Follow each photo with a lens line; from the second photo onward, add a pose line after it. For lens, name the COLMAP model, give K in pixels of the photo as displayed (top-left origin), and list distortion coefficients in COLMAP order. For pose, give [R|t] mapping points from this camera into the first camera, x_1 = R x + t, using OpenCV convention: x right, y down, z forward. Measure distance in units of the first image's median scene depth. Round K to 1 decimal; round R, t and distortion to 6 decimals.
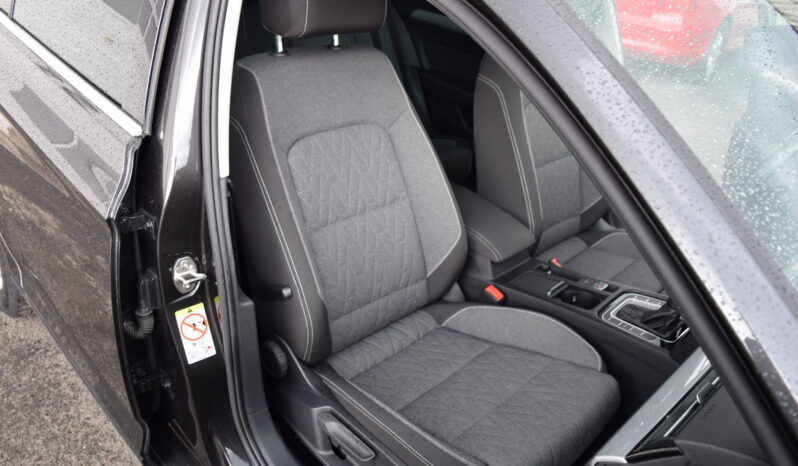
lens RADIAL K [[620.1, 0, 399.0], [0, 620.1, 233.0], [0, 0, 1]] dist [-0.091821, -0.000004]
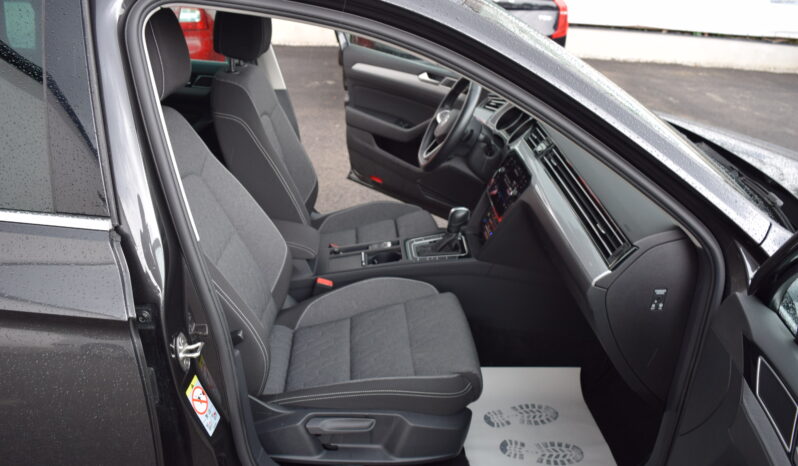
lens RADIAL K [[620.1, 0, 399.0], [0, 620.1, 233.0], [0, 0, 1]] dist [-0.091821, -0.000004]
pose [[0.678110, -0.341313, 0.650901, -0.497382], [0.368478, 0.924164, 0.100723, -0.057643], [-0.635917, 0.171542, 0.752451, 0.006668]]
